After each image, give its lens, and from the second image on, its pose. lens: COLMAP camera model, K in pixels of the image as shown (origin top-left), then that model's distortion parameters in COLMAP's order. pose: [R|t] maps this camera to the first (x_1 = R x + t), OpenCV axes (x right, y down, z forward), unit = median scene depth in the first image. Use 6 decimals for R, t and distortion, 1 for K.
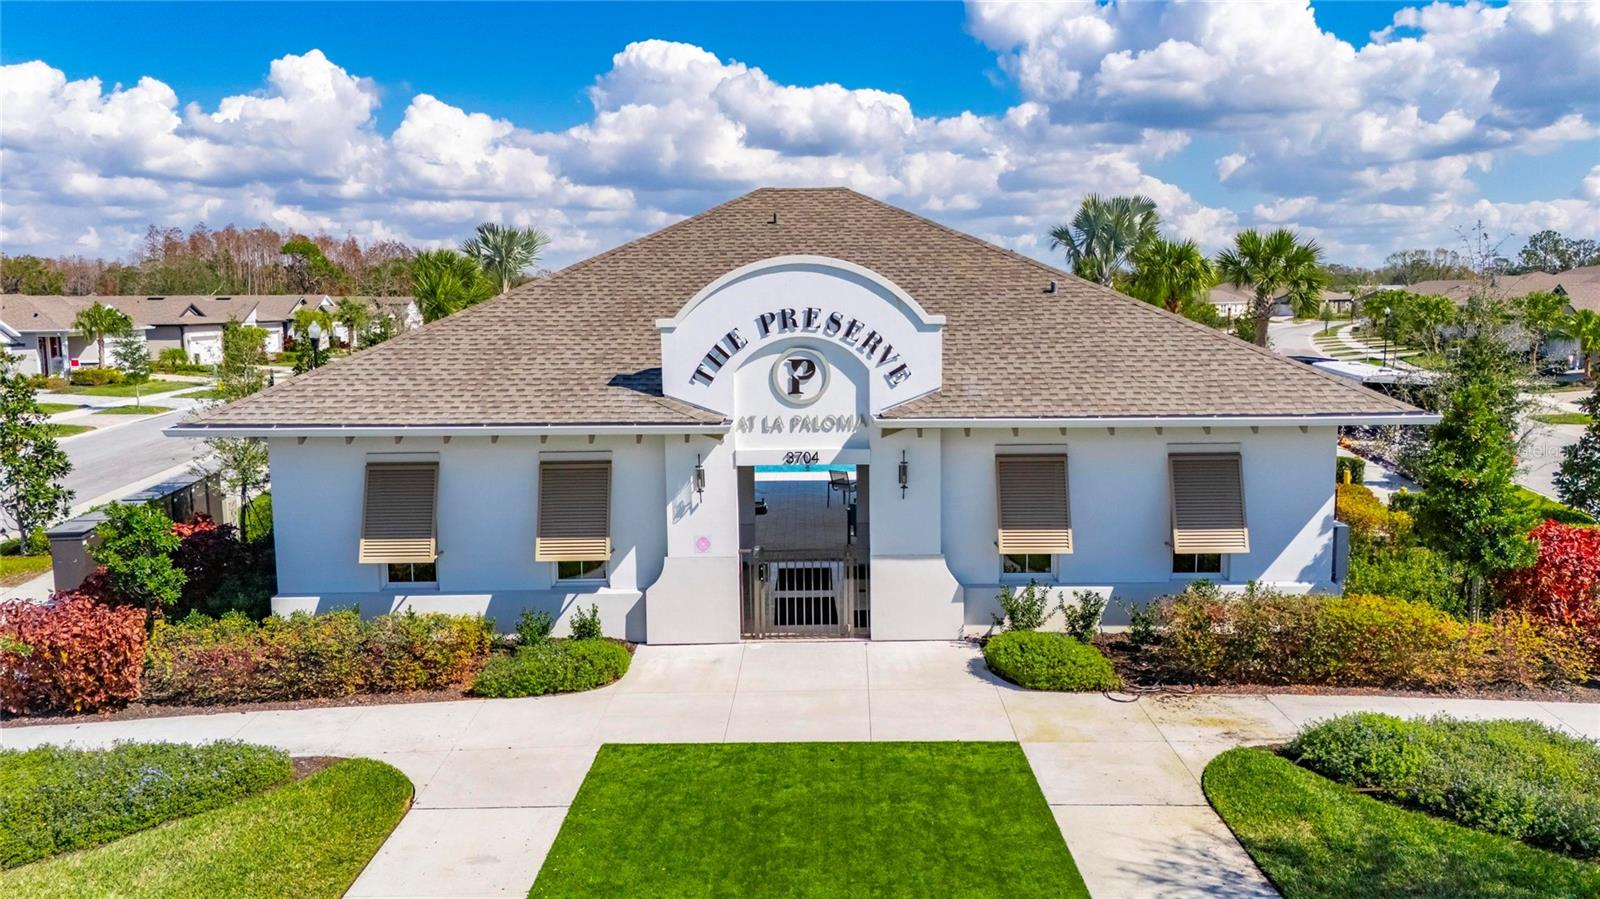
lens RADIAL K [[1178.1, 0, 803.5], [0, 1178.1, 444.4], [0, 0, 1]] dist [0.065198, -0.052031]
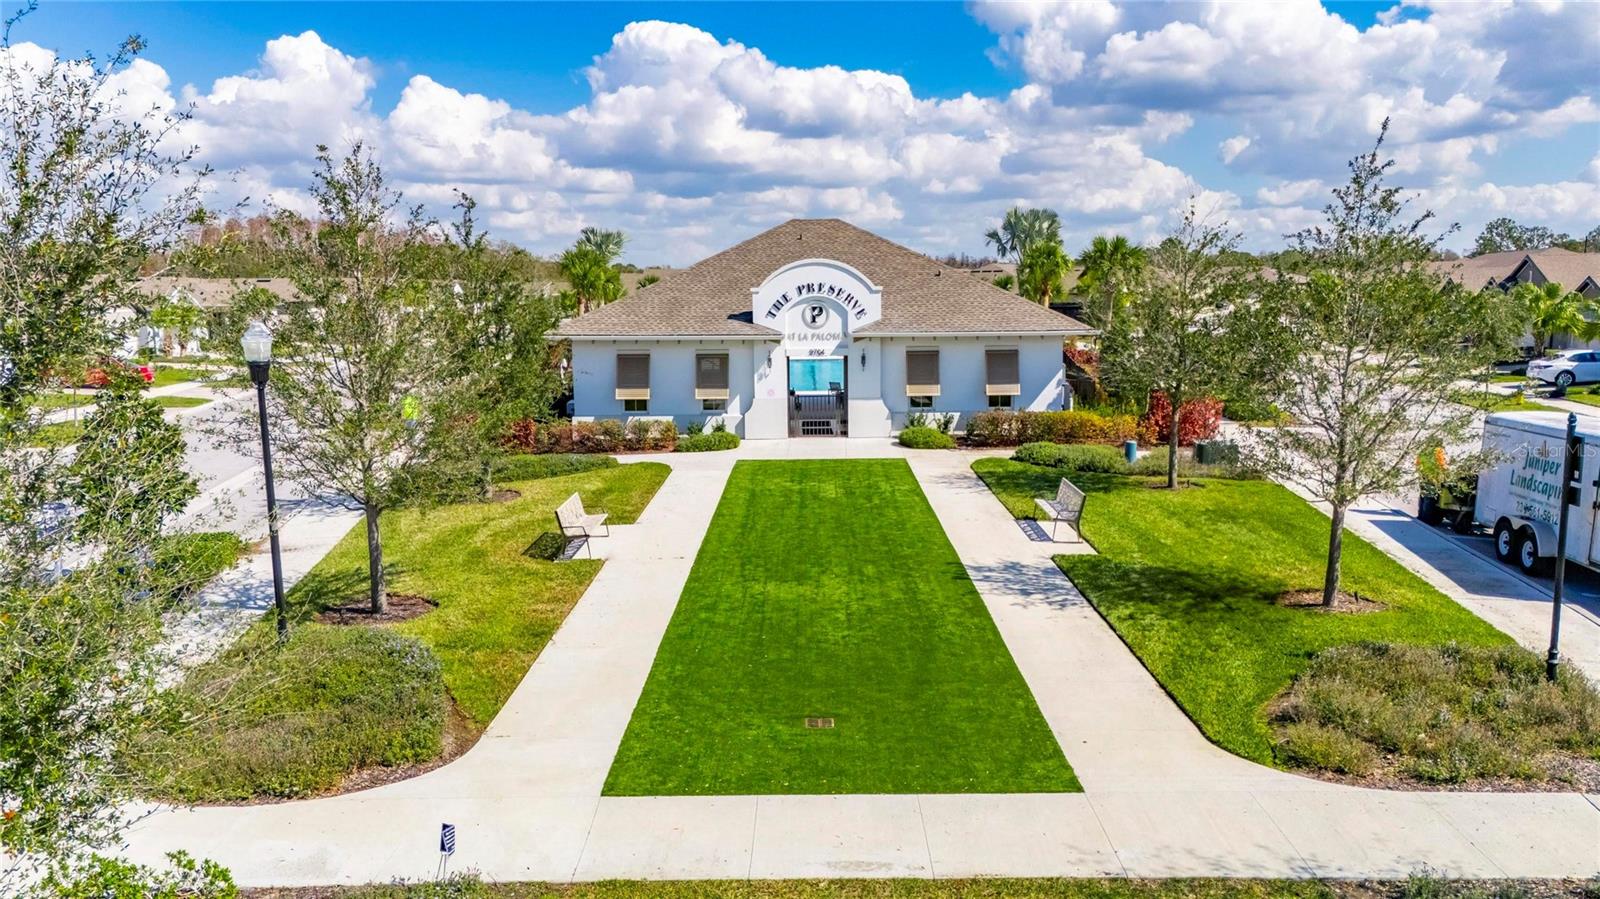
lens RADIAL K [[1178.1, 0, 794.2], [0, 1178.1, 451.7], [0, 0, 1]] dist [0.065198, -0.052031]
pose [[0.999970, 0.001867, -0.007498, -0.026104], [-0.001721, 0.999809, 0.019456, 0.151153], [0.007533, -0.019443, 0.999783, -1.161830]]
